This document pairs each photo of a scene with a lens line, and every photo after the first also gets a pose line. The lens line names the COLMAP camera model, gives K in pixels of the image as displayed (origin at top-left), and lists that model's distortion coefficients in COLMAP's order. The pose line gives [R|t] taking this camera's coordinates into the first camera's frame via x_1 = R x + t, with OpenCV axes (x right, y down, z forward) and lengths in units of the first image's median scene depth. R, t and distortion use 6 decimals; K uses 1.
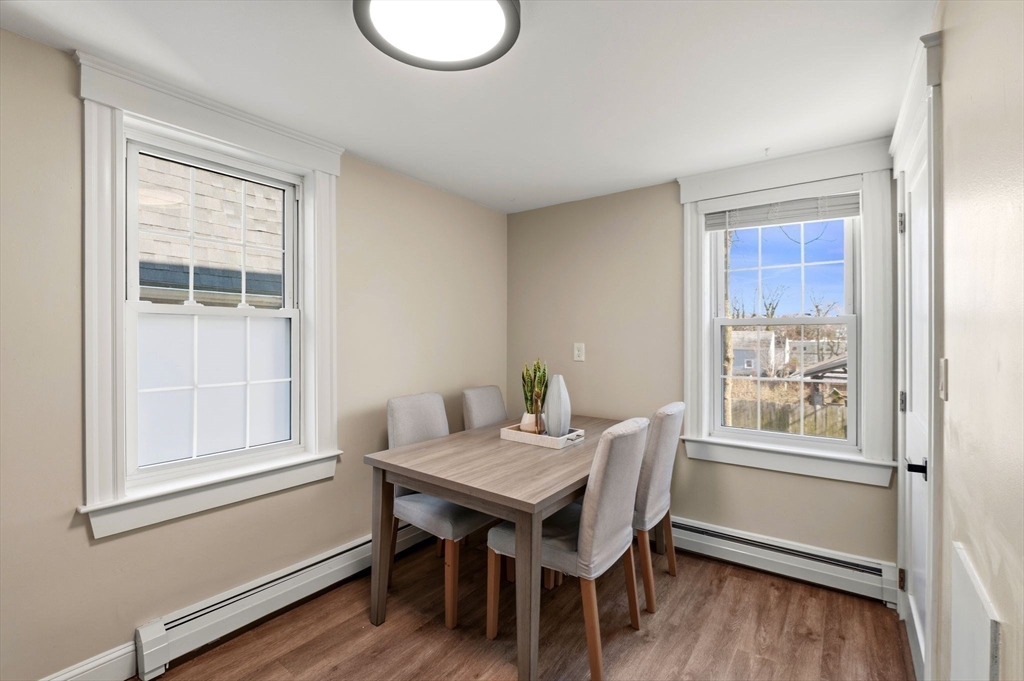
lens RADIAL K [[418.0, 0, 512.0], [0, 418.0, 340.5], [0, 0, 1]] dist [-0.024665, -0.000381]
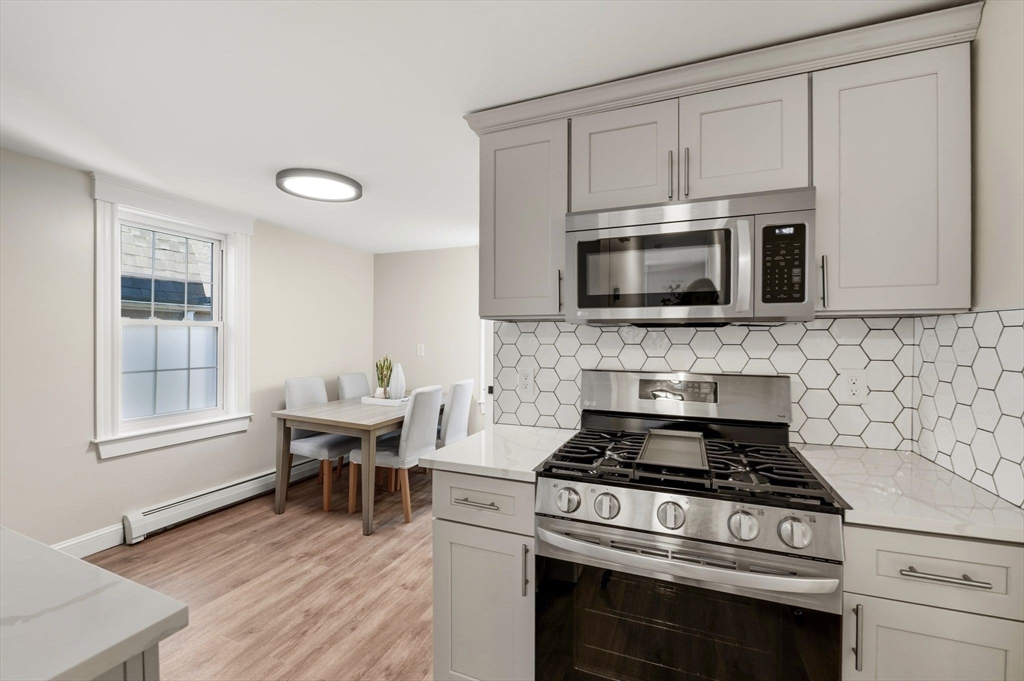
lens RADIAL K [[418.0, 0, 512.0], [0, 418.0, 340.5], [0, 0, 1]] dist [-0.024665, -0.000381]
pose [[0.969944, 0.005758, 0.243261, 0.166173], [-0.005523, 0.999983, -0.001648, -0.009117], [-0.243266, 0.000255, 0.969959, -0.810668]]
